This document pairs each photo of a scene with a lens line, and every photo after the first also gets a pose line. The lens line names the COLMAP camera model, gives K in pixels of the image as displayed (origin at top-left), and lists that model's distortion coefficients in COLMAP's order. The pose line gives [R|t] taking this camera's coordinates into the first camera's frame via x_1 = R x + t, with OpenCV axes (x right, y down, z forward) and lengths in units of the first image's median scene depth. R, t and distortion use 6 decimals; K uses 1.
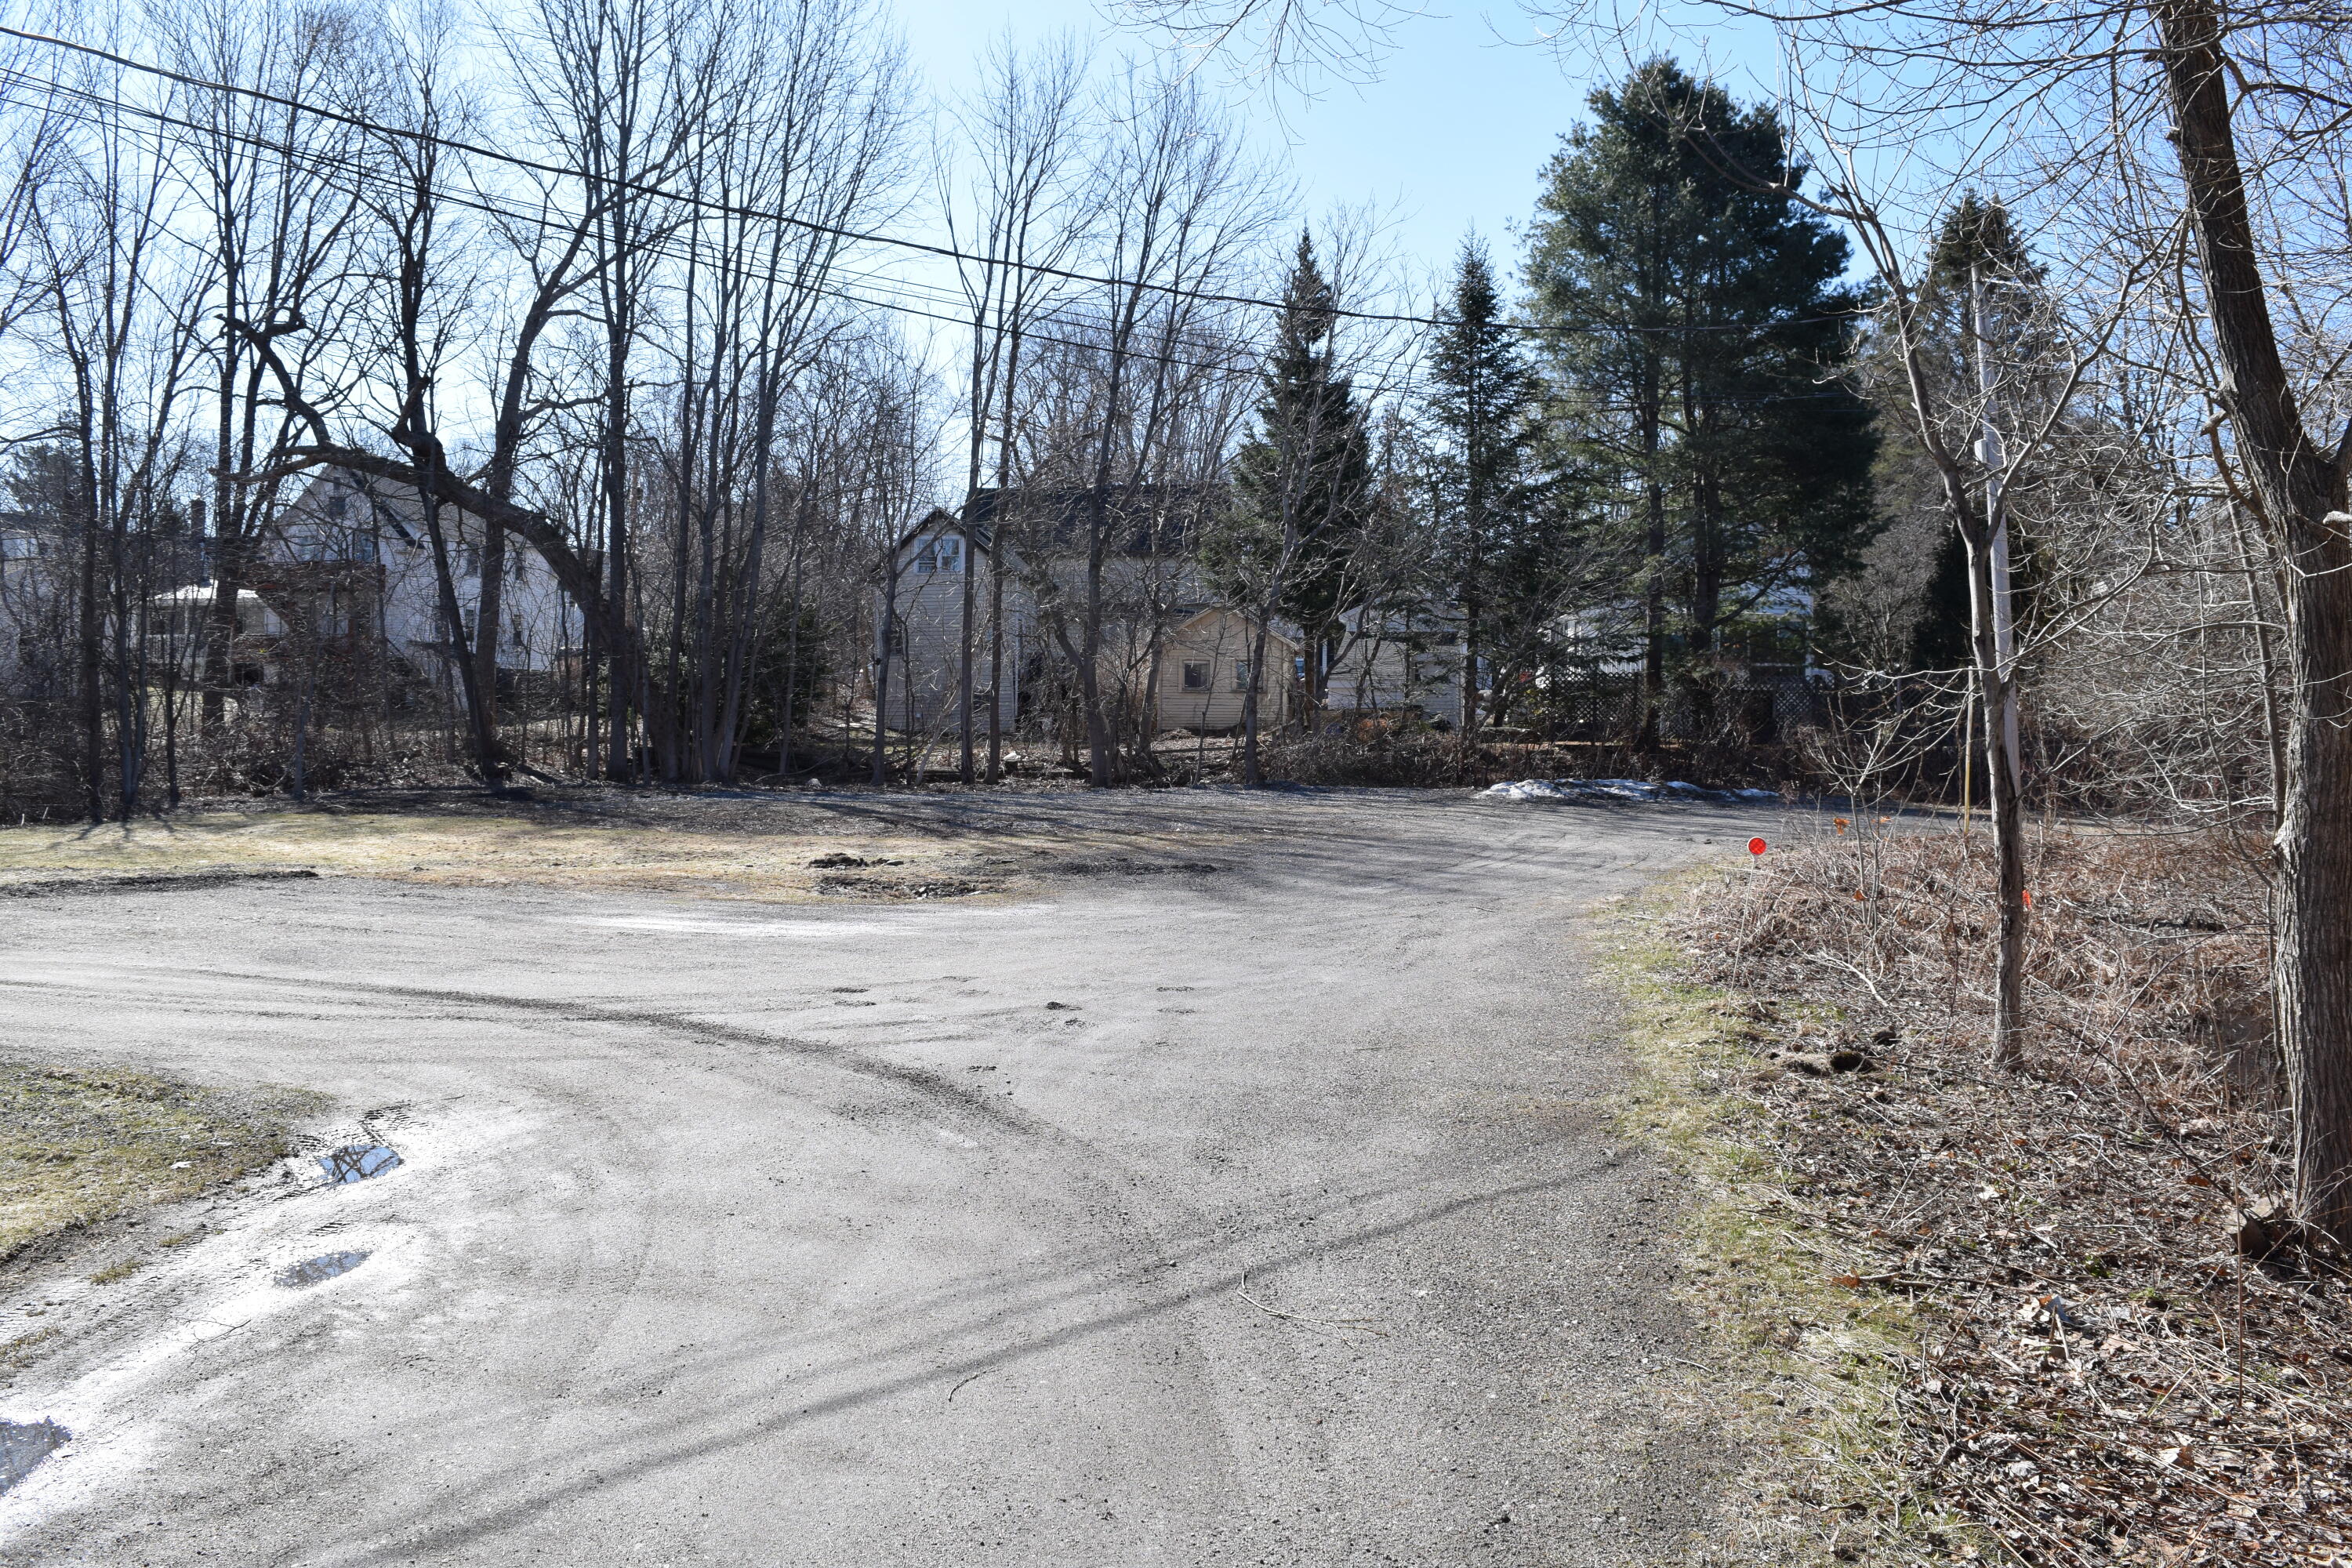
lens RADIAL K [[1849.4, 0, 1168.0], [0, 1849.4, 780.7], [0, 0, 1]] dist [-0.093262, 0.016057]
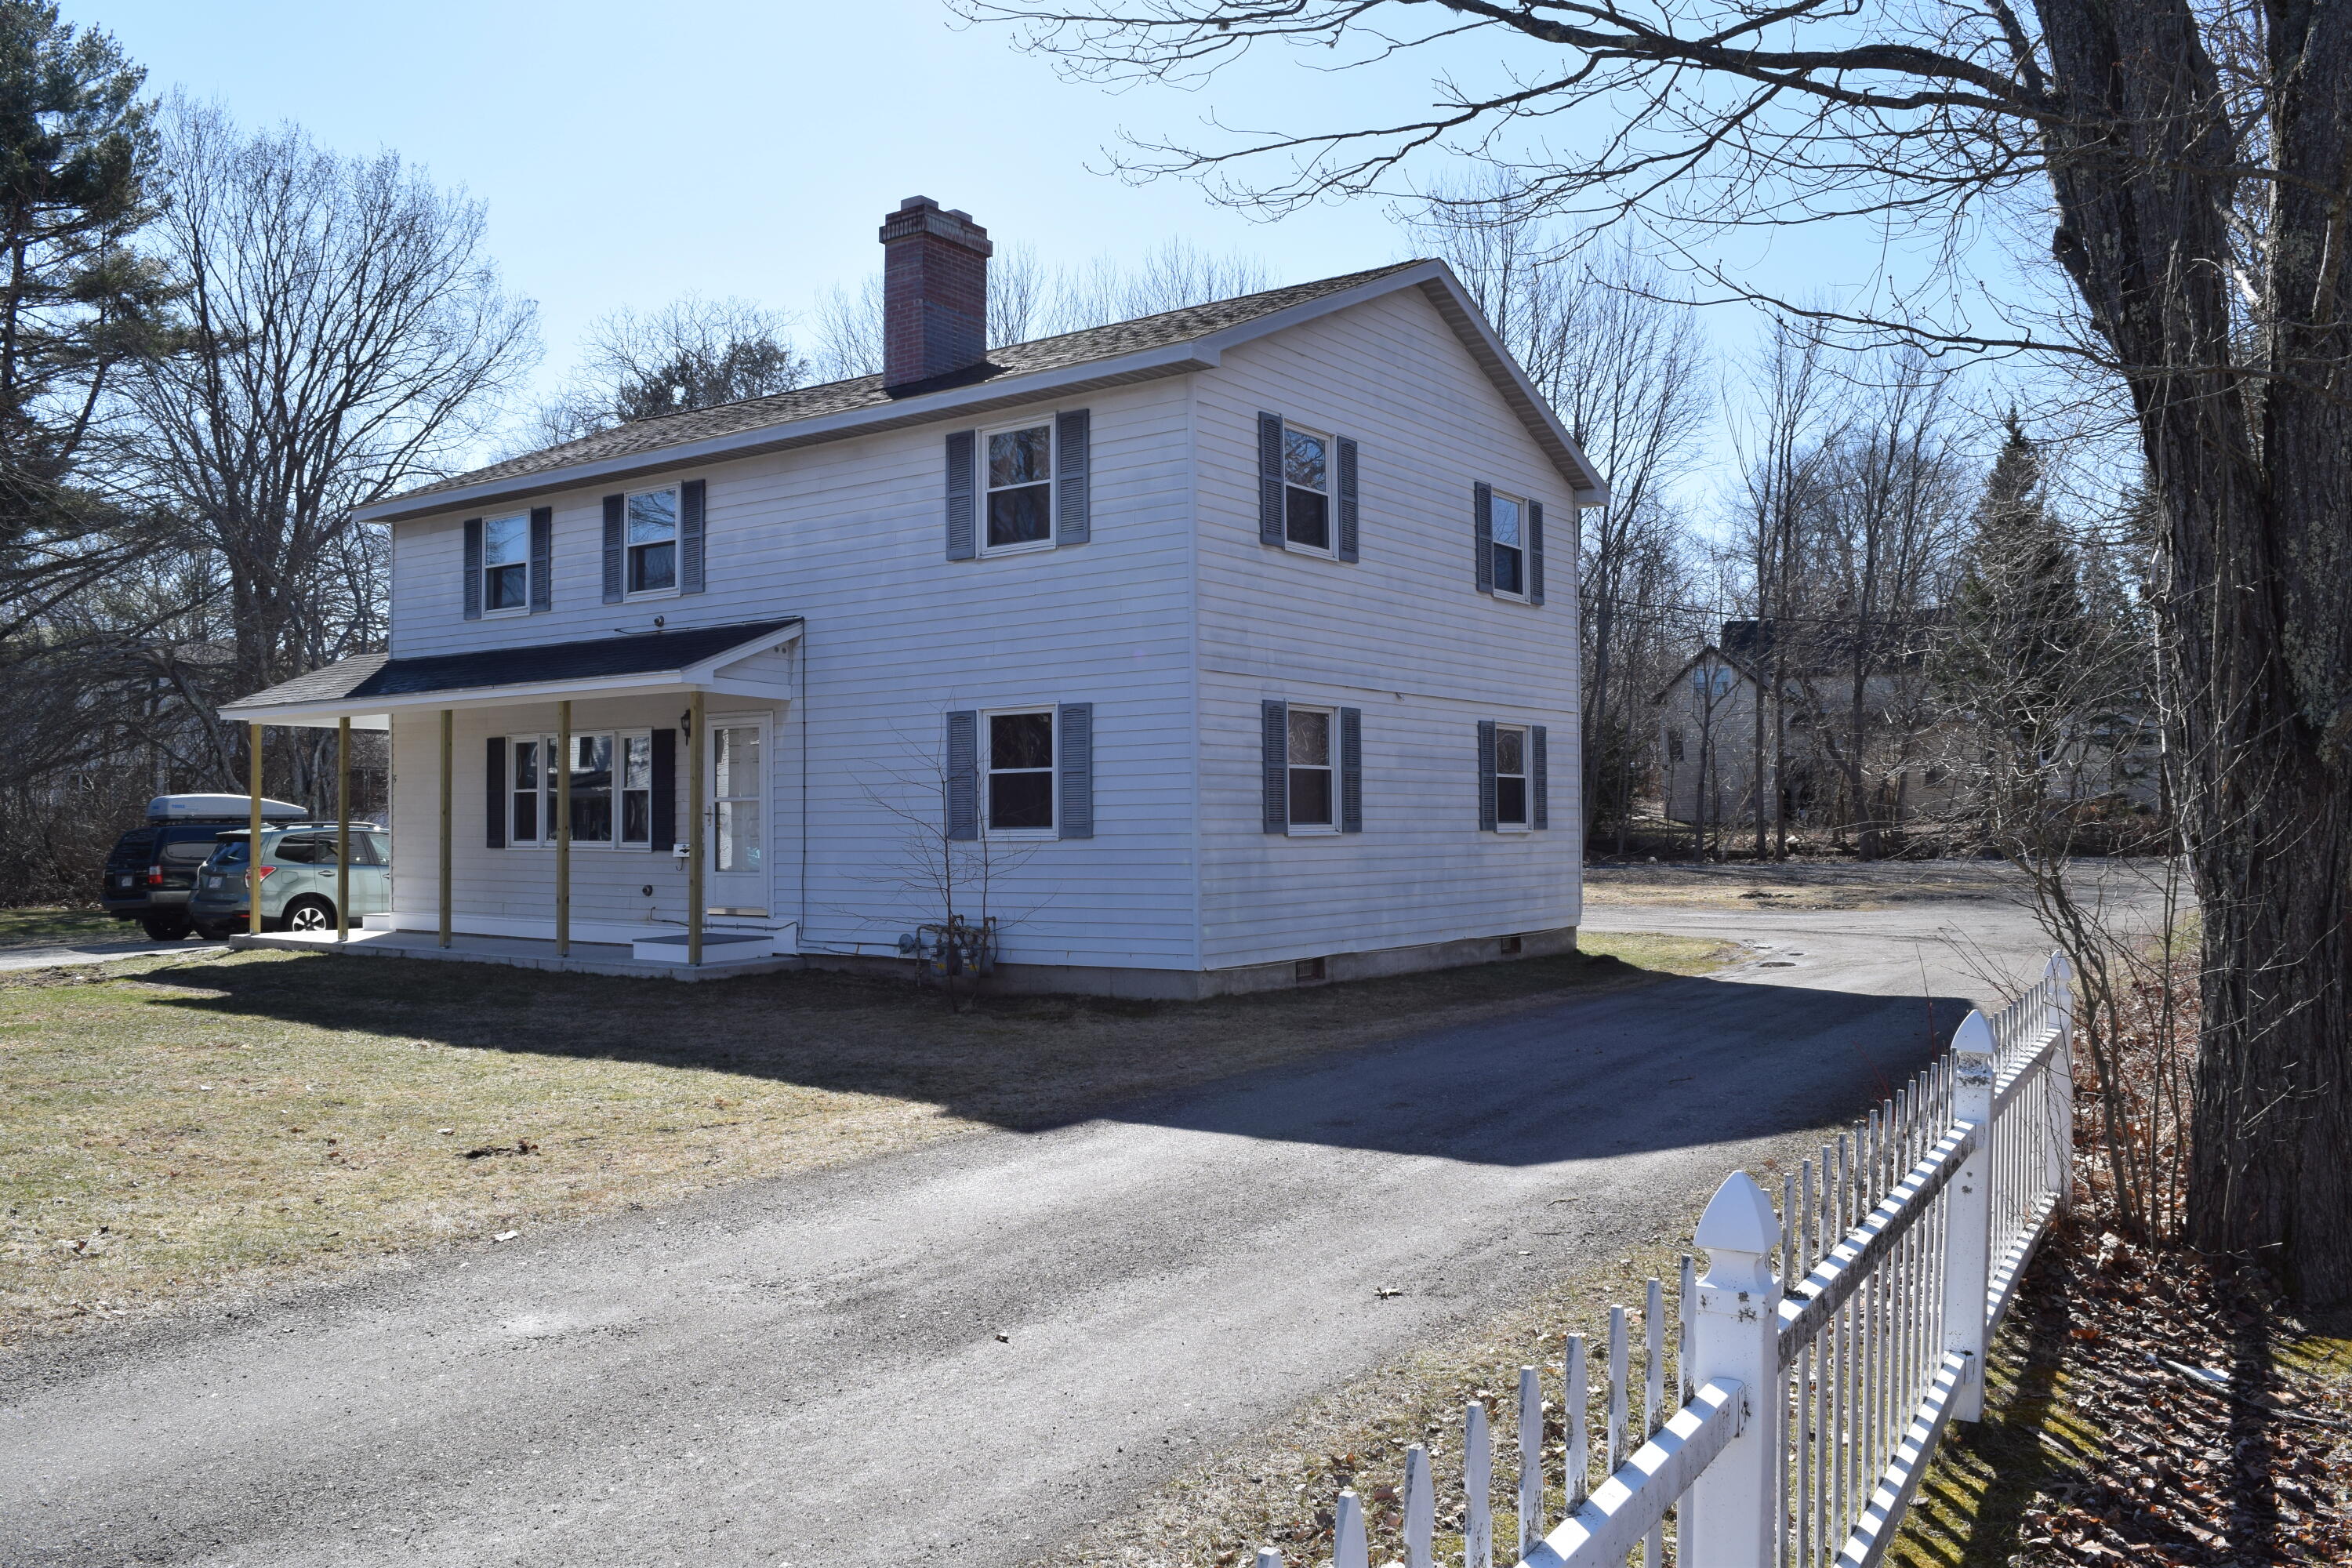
lens RADIAL K [[1849.4, 0, 1178.2], [0, 1849.4, 775.0], [0, 0, 1]] dist [-0.093262, 0.016057]
pose [[0.936352, -0.023731, -0.350259, -0.038717], [0.004841, 0.998491, -0.054709, 0.010941], [0.351029, 0.049531, 0.935054, -0.398889]]
